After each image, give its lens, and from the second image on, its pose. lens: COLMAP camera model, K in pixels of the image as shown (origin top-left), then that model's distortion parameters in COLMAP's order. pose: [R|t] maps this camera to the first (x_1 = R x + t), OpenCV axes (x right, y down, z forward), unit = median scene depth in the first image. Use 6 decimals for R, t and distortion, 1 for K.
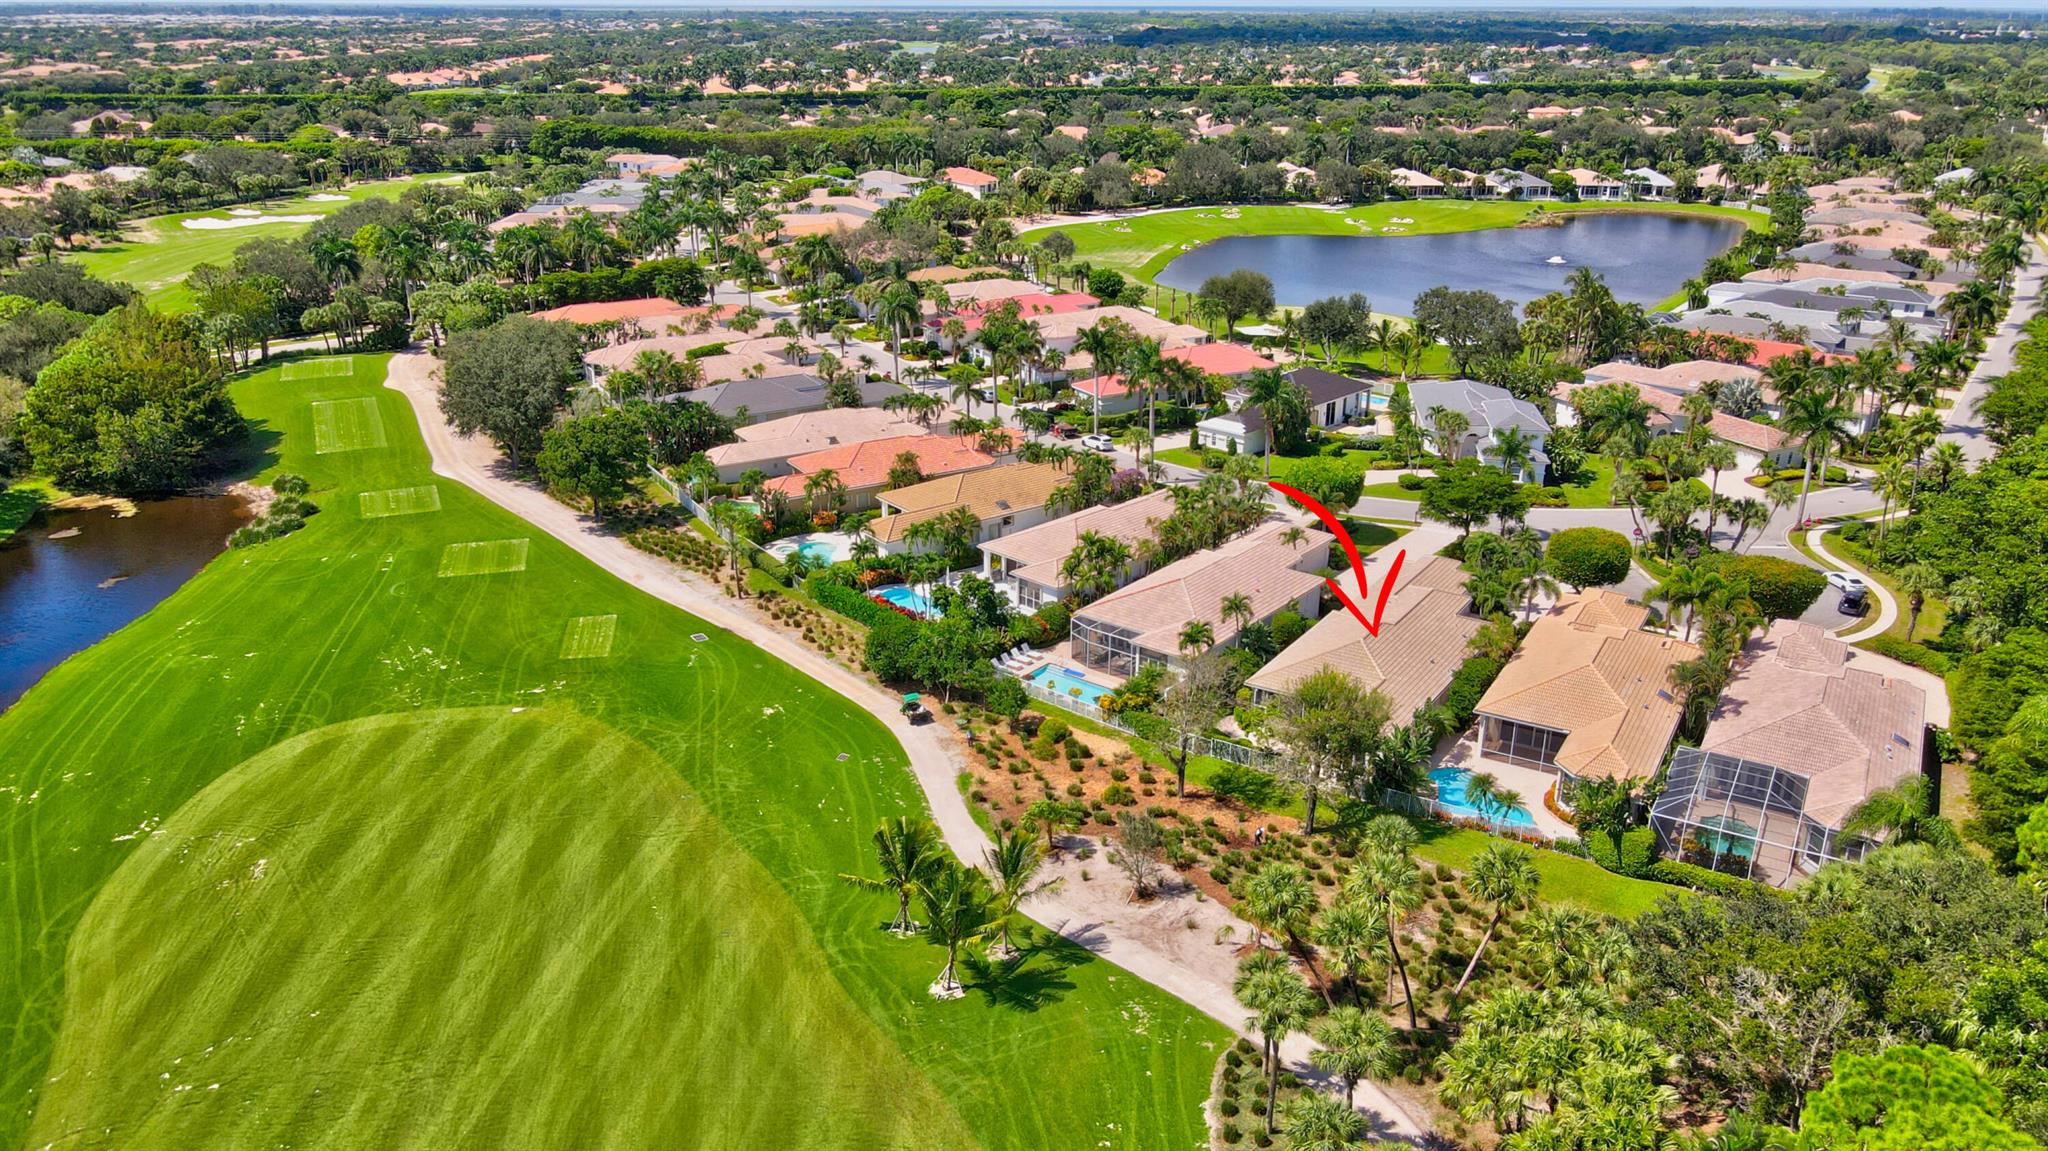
lens RADIAL K [[1534.3, 0, 1024.0], [0, 1534.3, 575.5], [0, 0, 1]] dist [-0.001074, 0.037267]
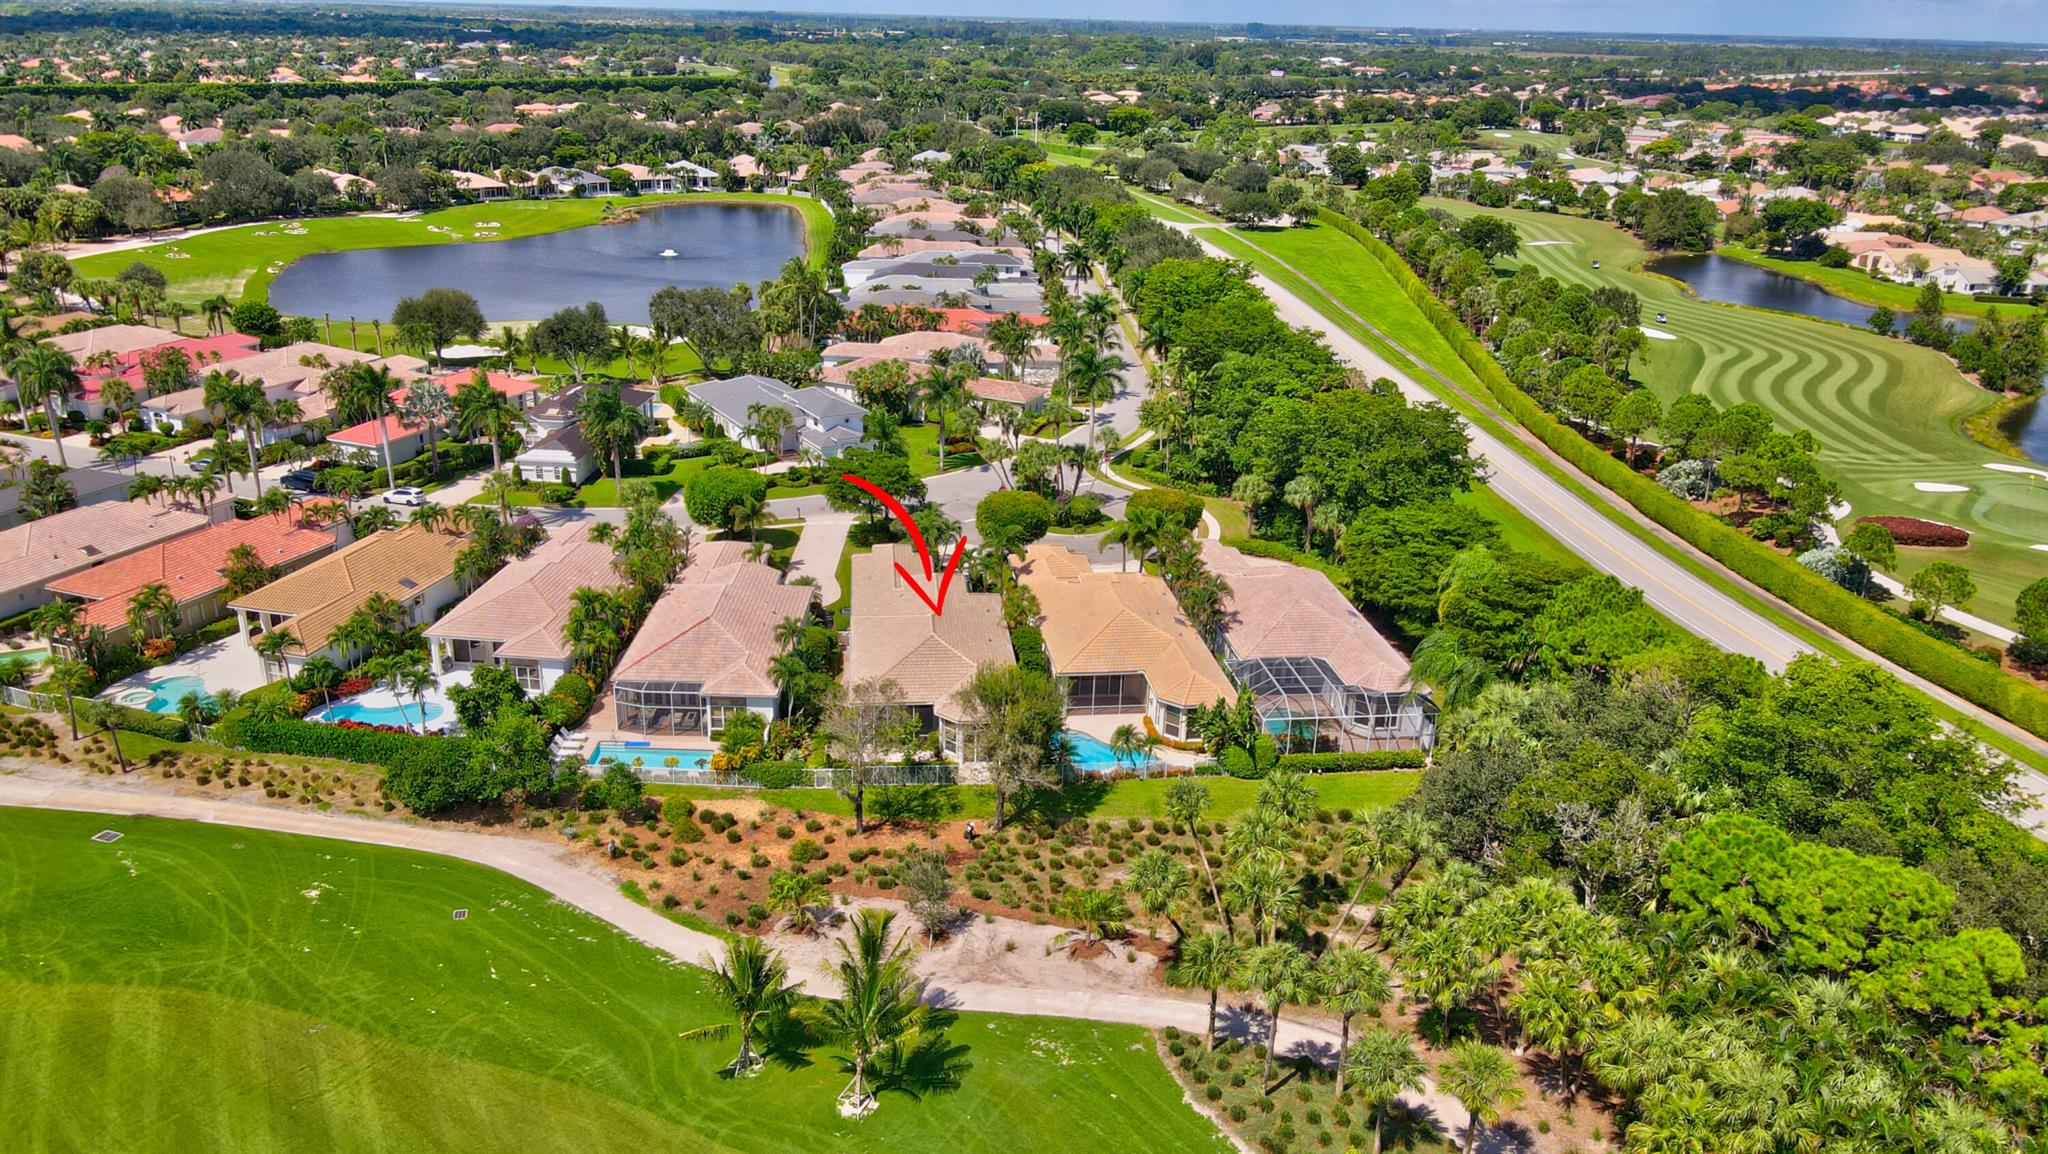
lens RADIAL K [[1525.0, 0, 1024.0], [0, 1525.0, 577.0], [0, 0, 1]] dist [-0.004296, 0.053702]
pose [[0.787398, -0.201488, 0.582586, -0.194725], [0.198640, 0.977596, 0.069629, -0.033238], [-0.583563, 0.060899, 0.809781, 0.093277]]
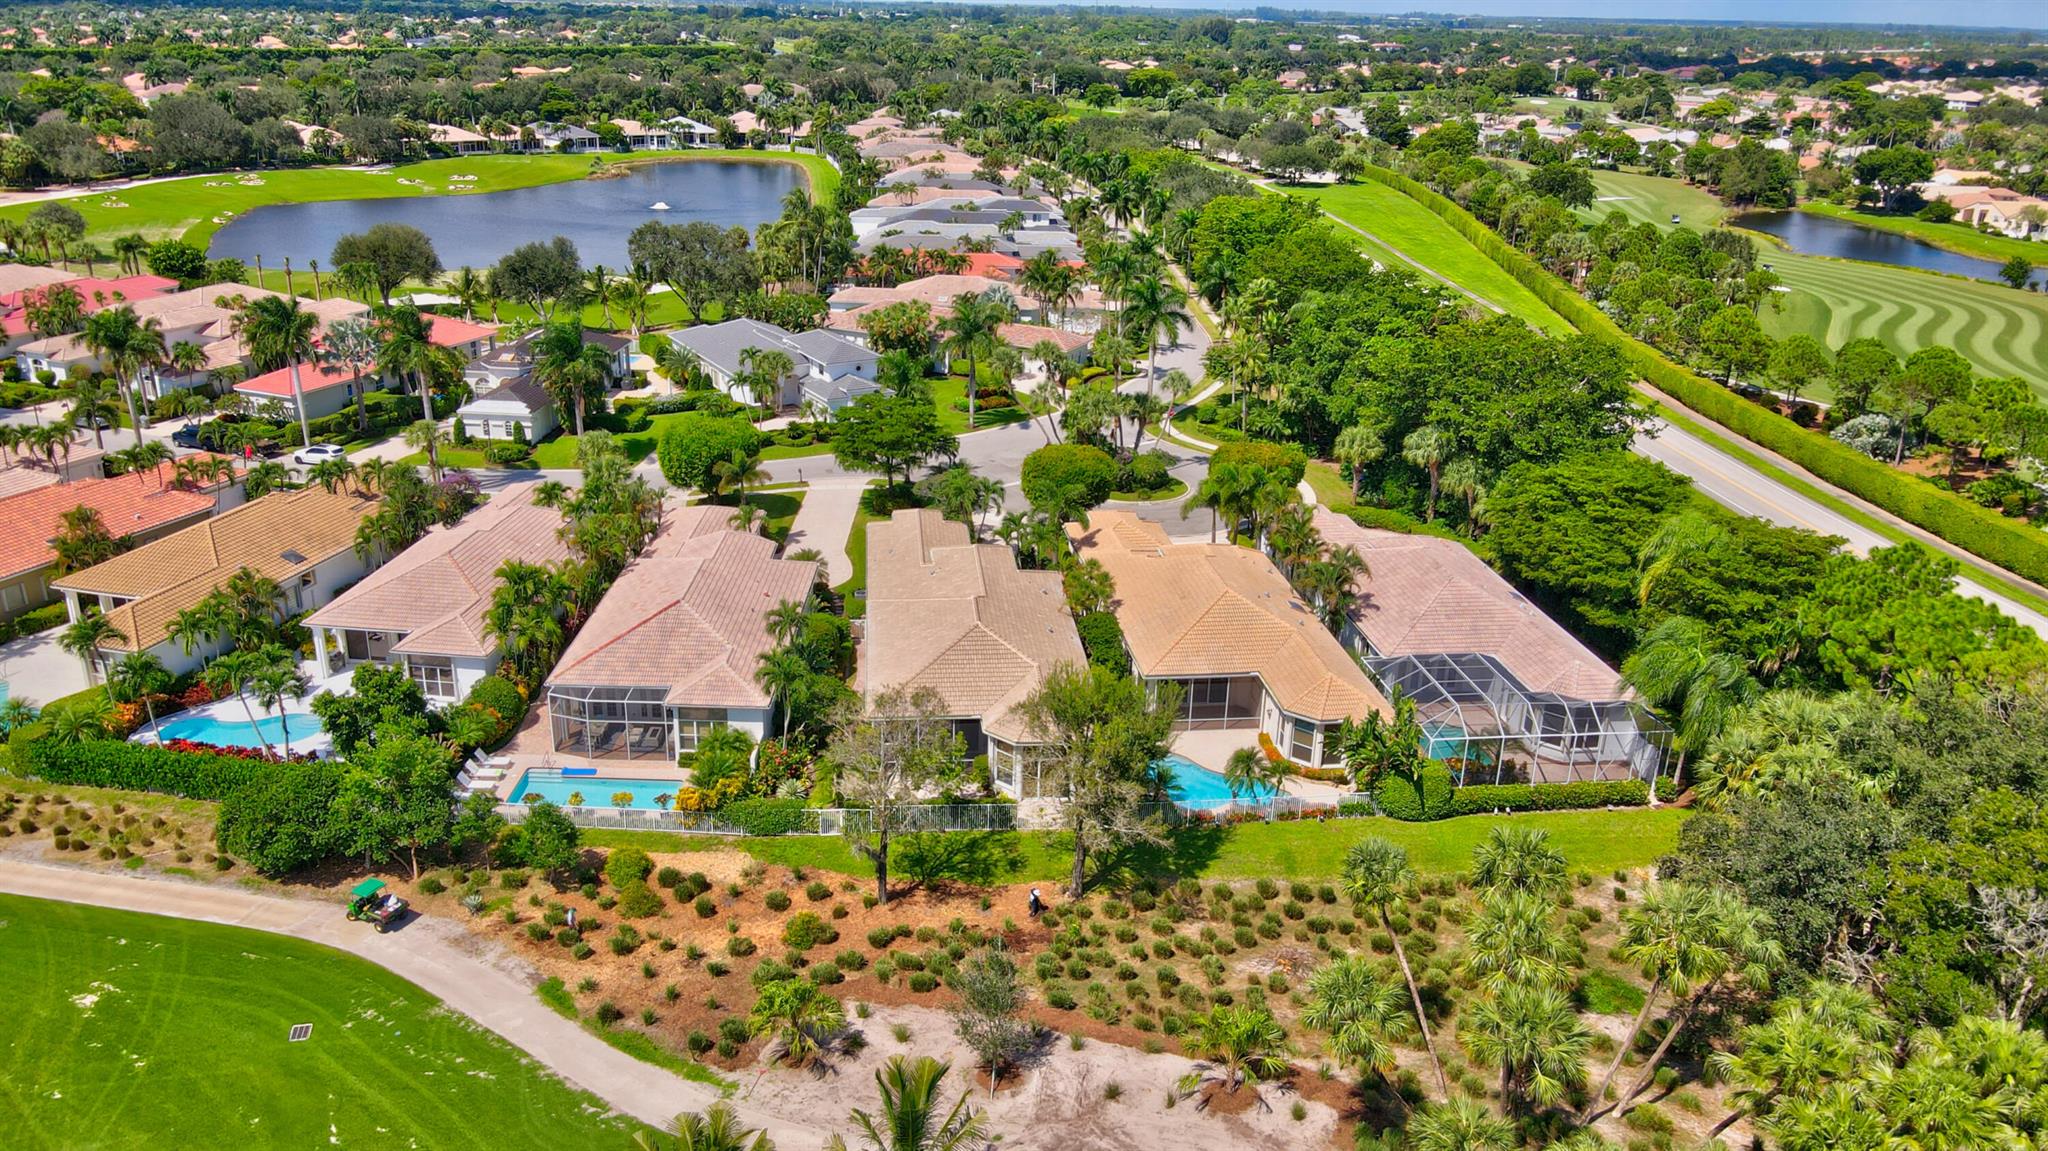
lens RADIAL K [[1534.3, 0, 1024.0], [0, 1534.3, 575.5], [0, 0, 1]] dist [-0.001074, 0.037267]
pose [[0.790004, -0.204695, 0.577922, -0.121947], [0.198749, 0.977219, 0.074438, -0.020607], [-0.579994, 0.056055, 0.812690, 0.231931]]
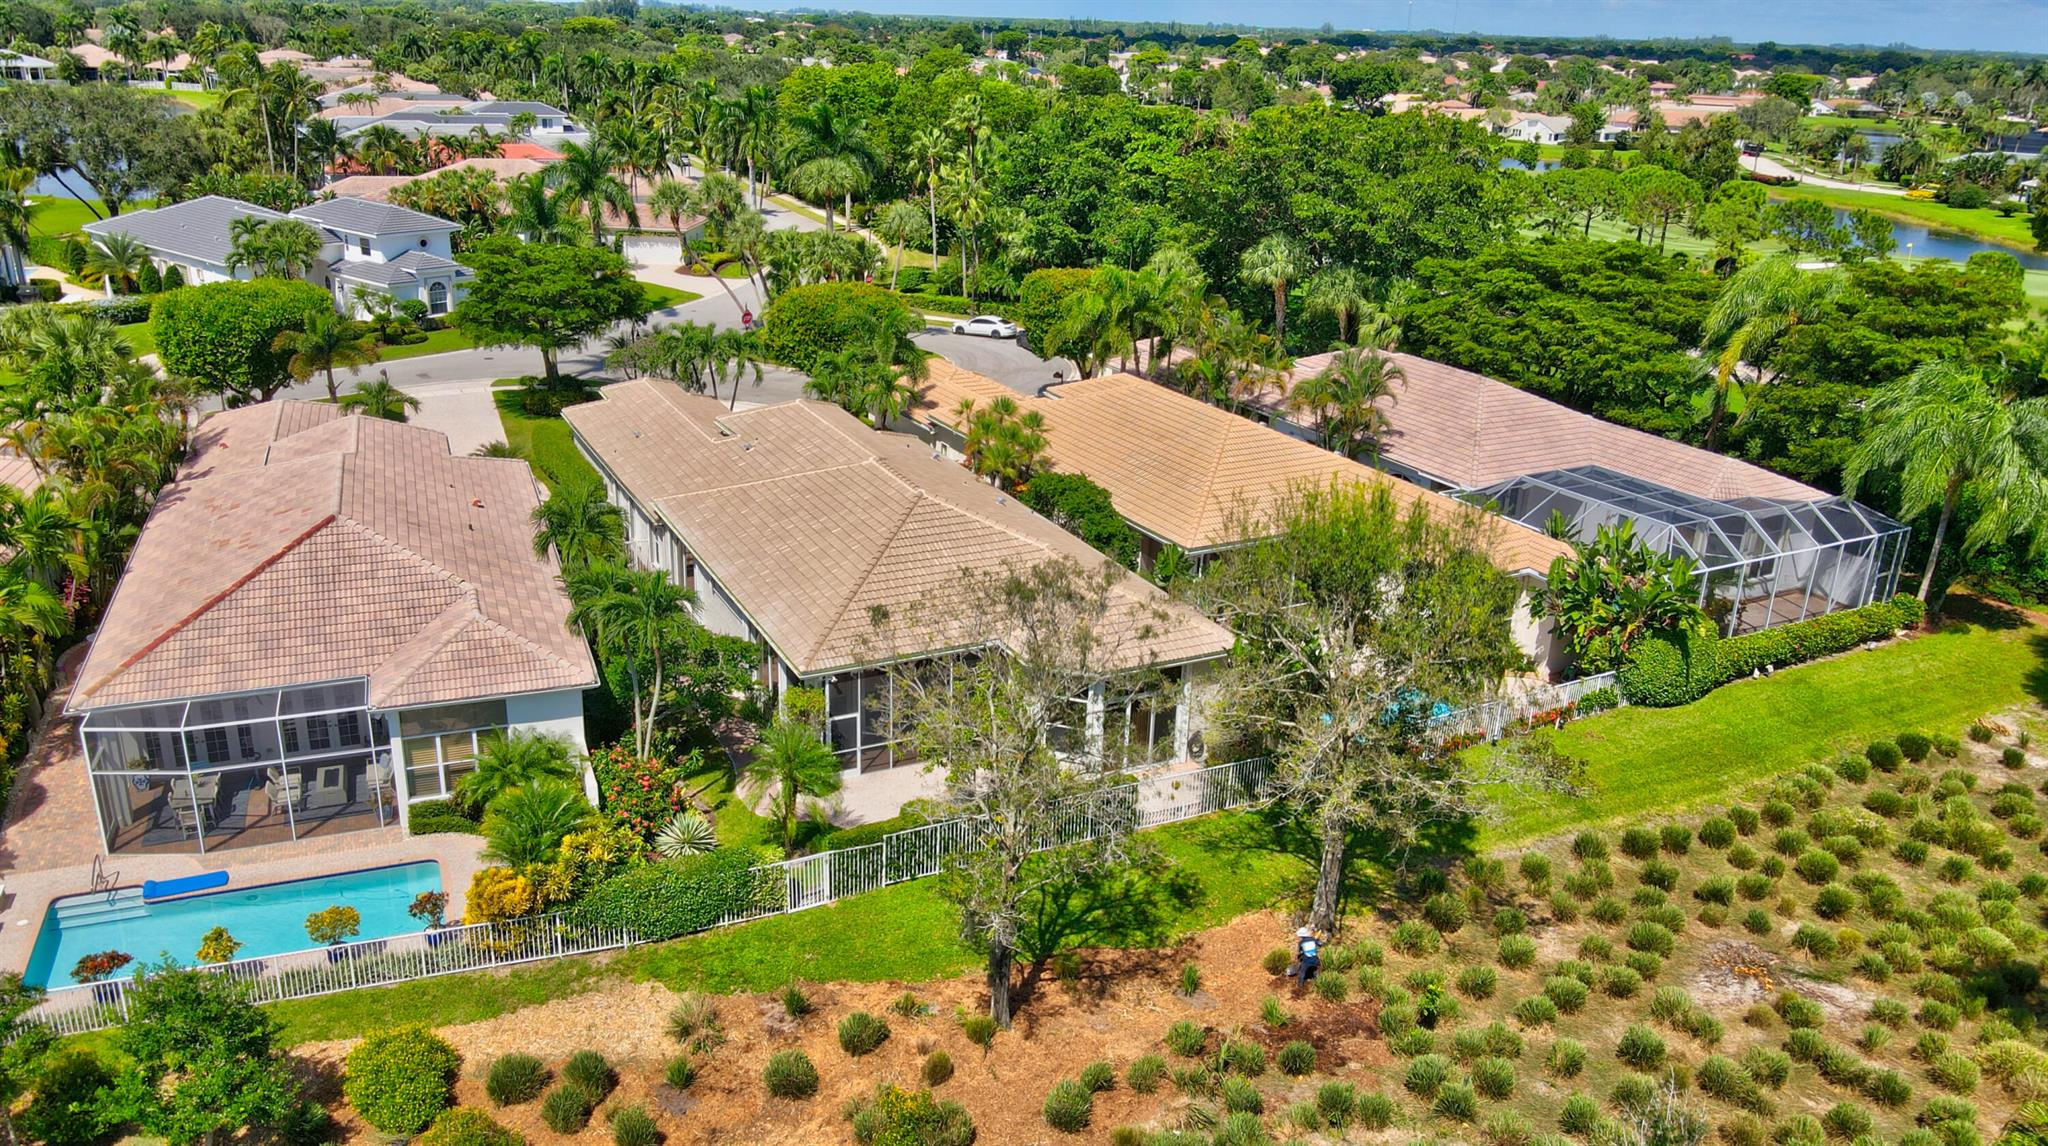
lens RADIAL K [[1543.8, 0, 1039.9], [0, 1543.8, 530.2], [0, 0, 1]] dist [0.013034, 0.007399]
pose [[0.507773, -0.267429, 0.818931, -0.077233], [0.278605, 0.950491, 0.137643, 0.000860], [-0.815197, 0.158267, 0.557141, 0.456866]]
